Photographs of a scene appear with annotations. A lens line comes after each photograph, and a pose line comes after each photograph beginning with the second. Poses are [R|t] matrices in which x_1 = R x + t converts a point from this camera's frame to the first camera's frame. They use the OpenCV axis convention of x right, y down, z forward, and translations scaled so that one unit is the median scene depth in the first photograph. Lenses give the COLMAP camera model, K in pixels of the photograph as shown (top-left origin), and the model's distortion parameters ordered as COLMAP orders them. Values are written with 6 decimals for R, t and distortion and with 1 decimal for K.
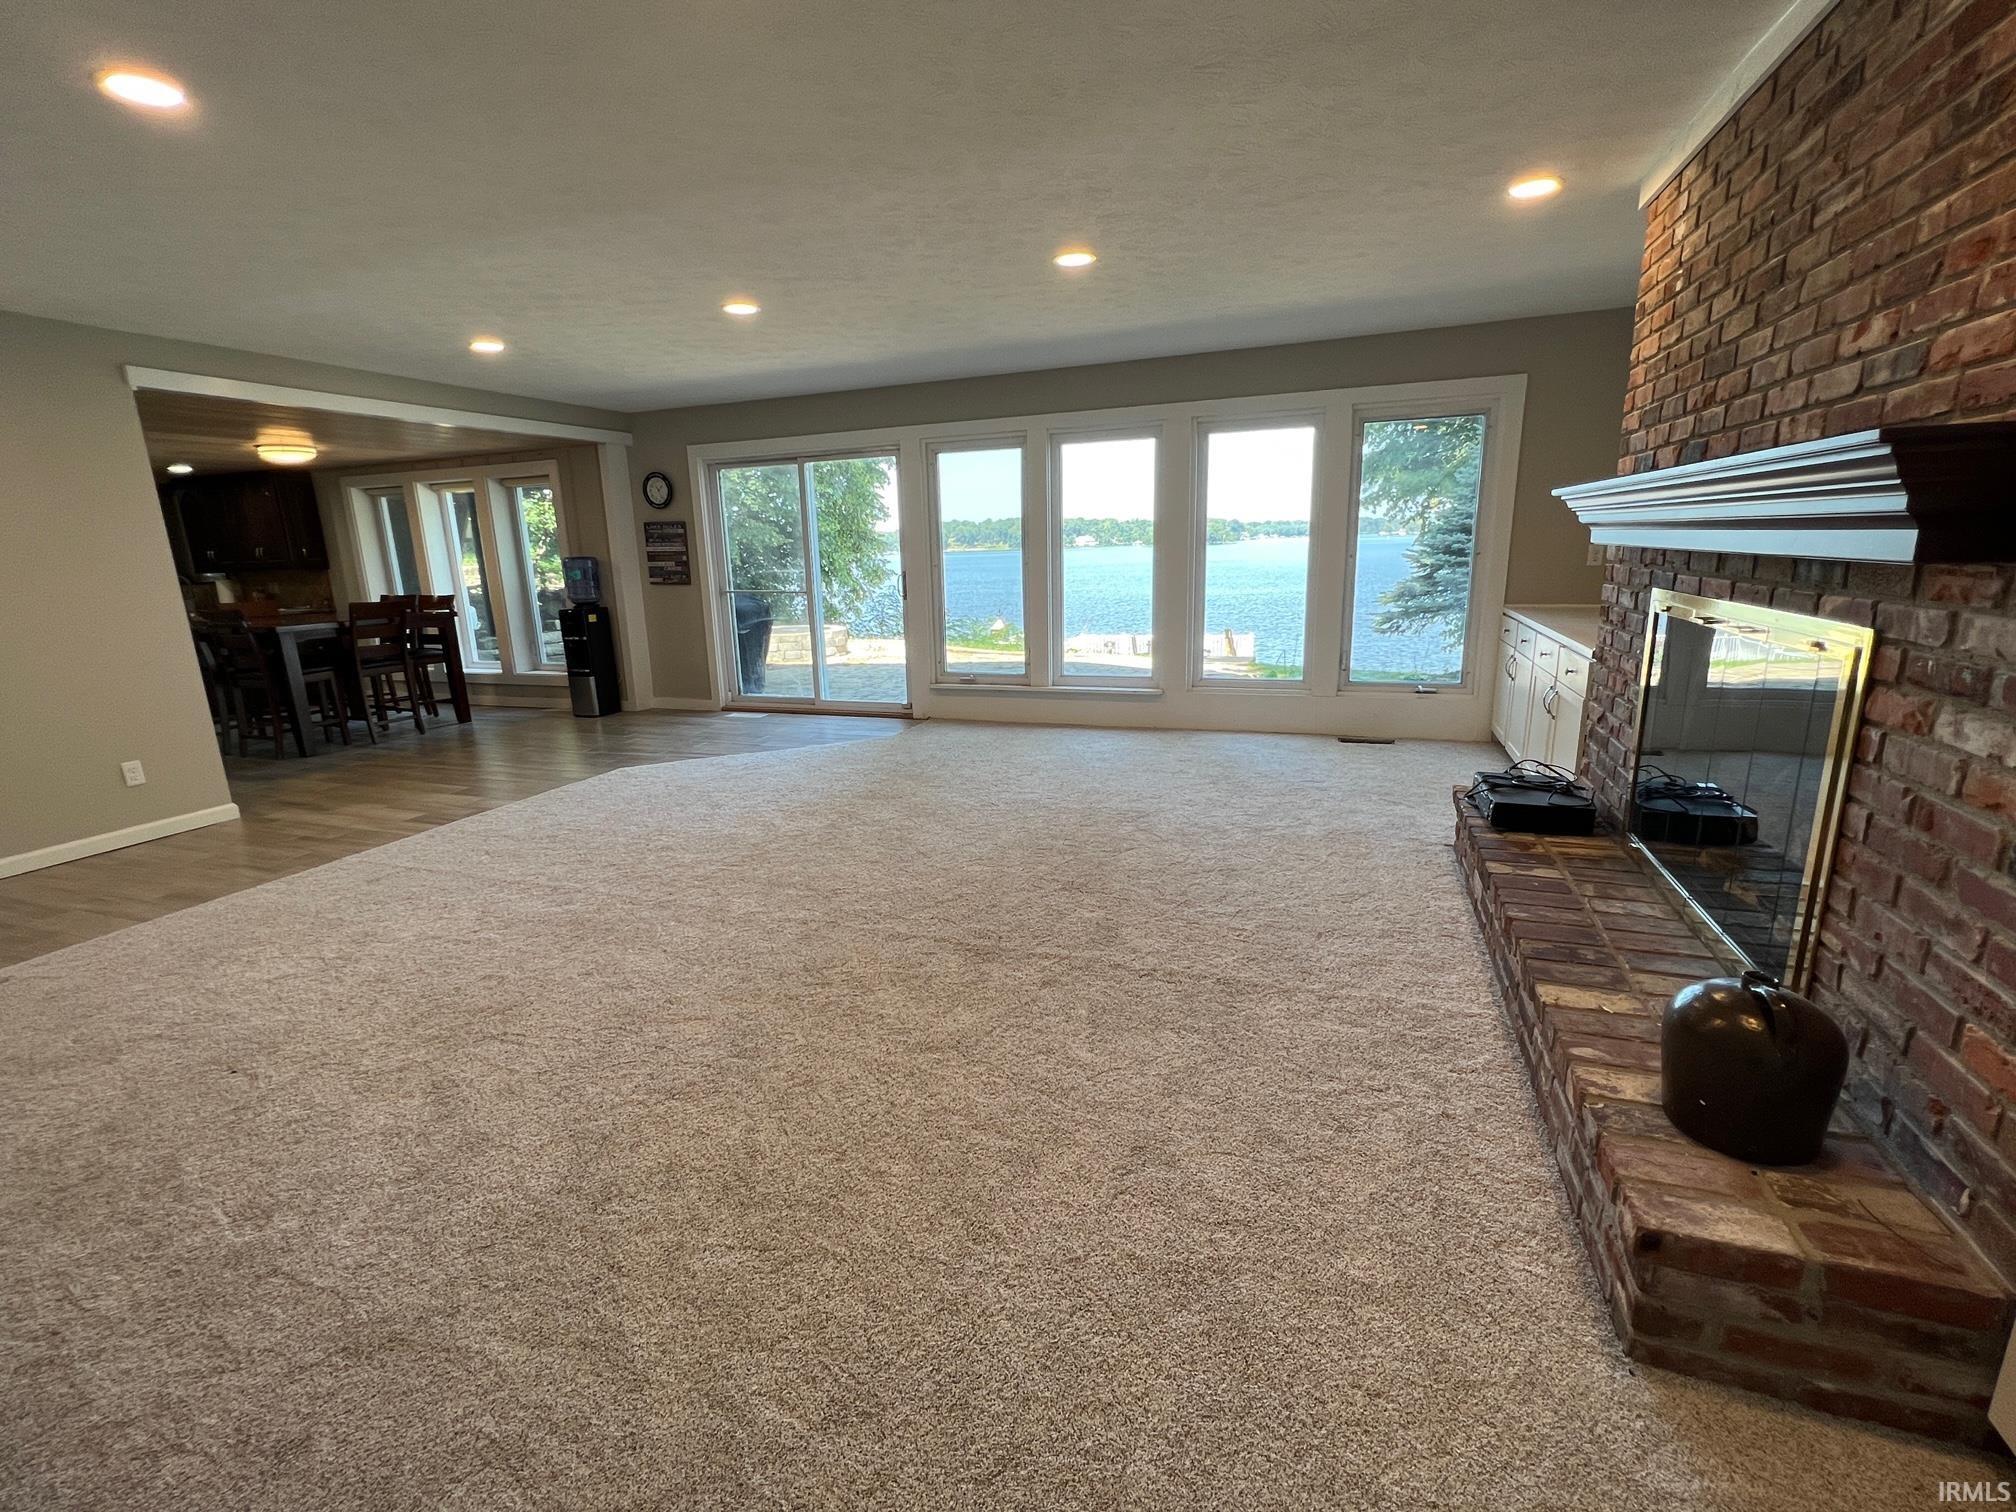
lens RADIAL K [[889.8, 0, 1003.6], [0, 889.8, 754.5], [0, 0, 1]] dist [-0.002562, -0.000250]
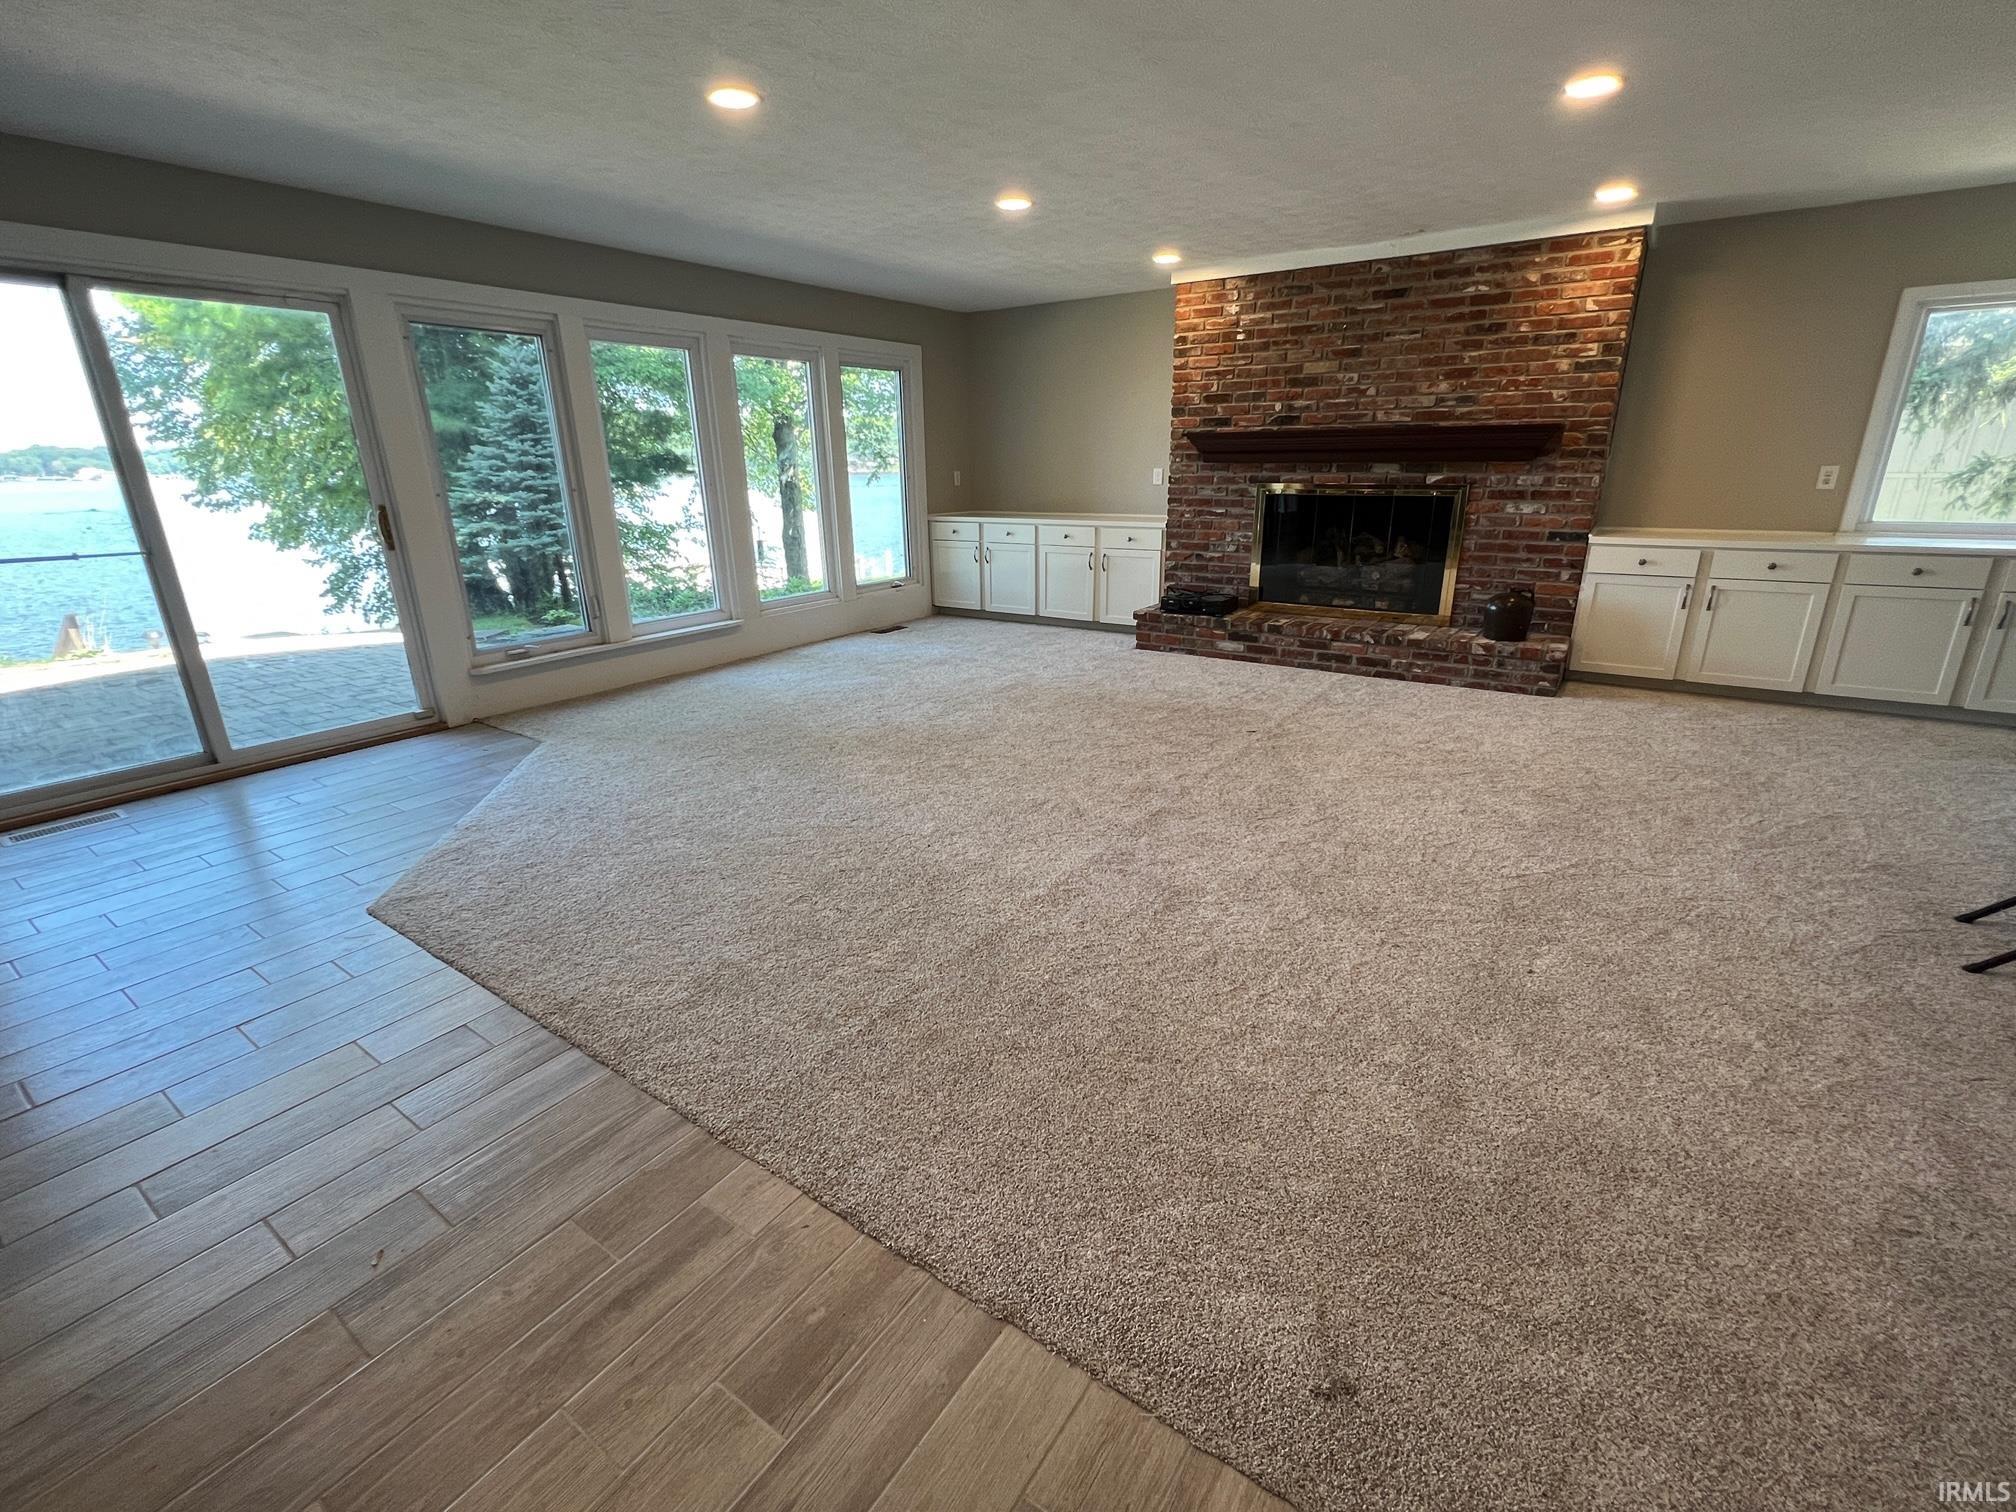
lens RADIAL K [[889.8, 0, 1003.8], [0, 889.8, 752.8], [0, 0, 1]] dist [-0.002562, -0.000250]
pose [[0.252335, -0.277555, 0.926979, -0.617869], [0.227149, 0.948201, 0.222077, -0.074797], [-0.940601, 0.154525, 0.302311, 0.407014]]
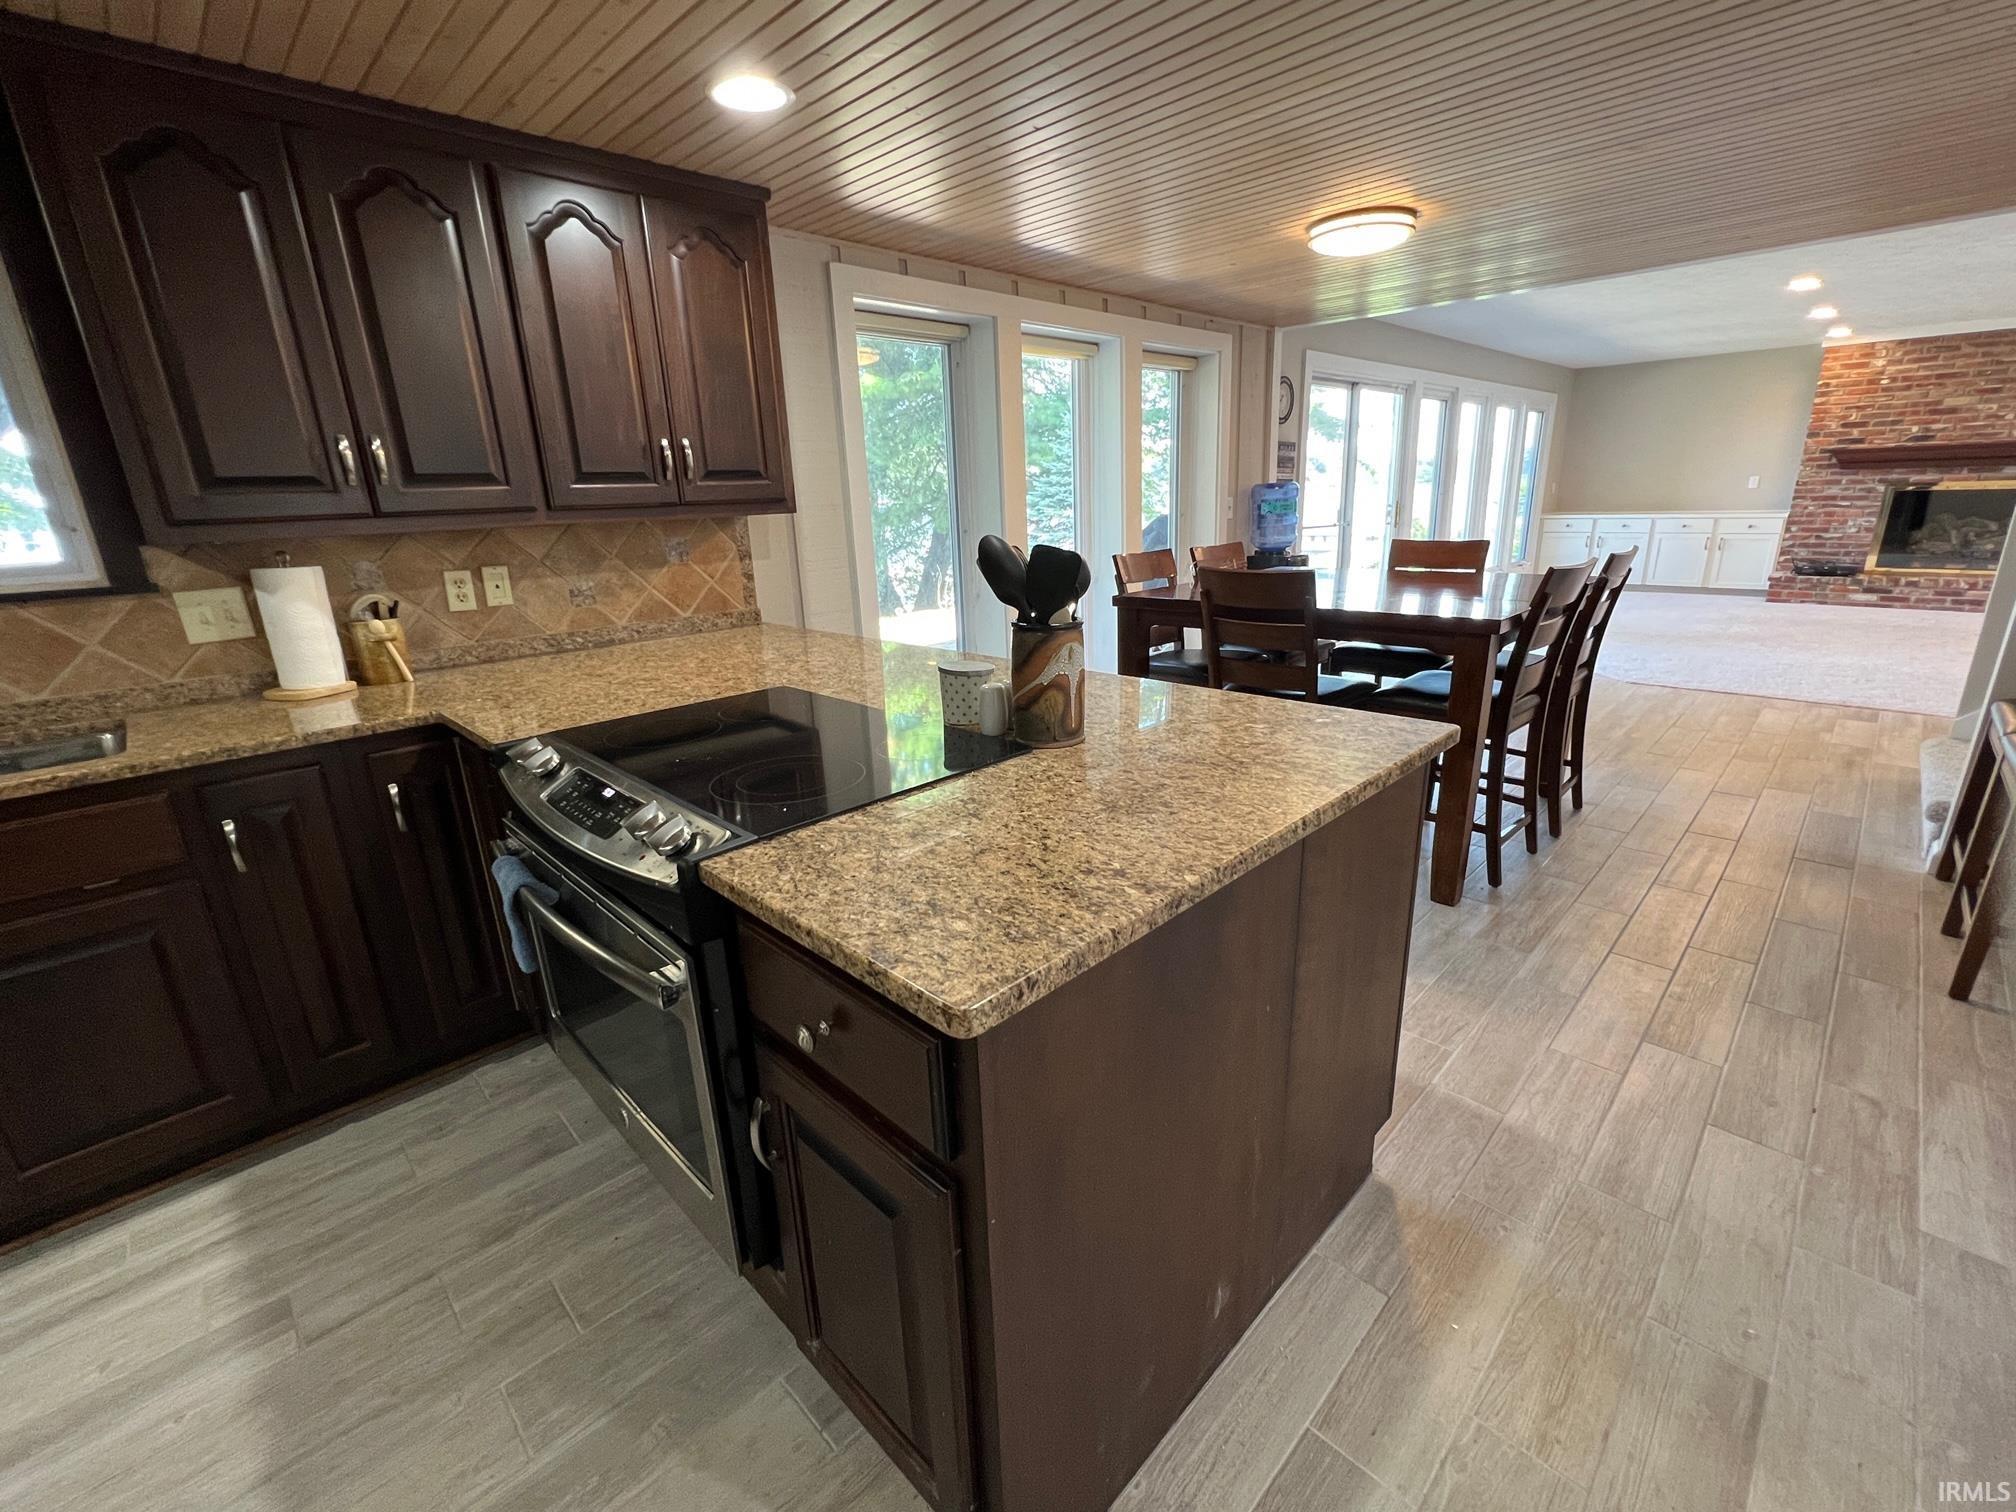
lens RADIAL K [[867.3, 0, 1009.8], [0, 867.3, 755.4], [0, 0, 1]] dist [-0.000089, 0.000469]
pose [[0.418243, -0.252809, 0.872445, -1.233953], [0.231024, 0.958509, 0.166996, -0.178894], [-0.878465, 0.131711, 0.459295, 0.885830]]
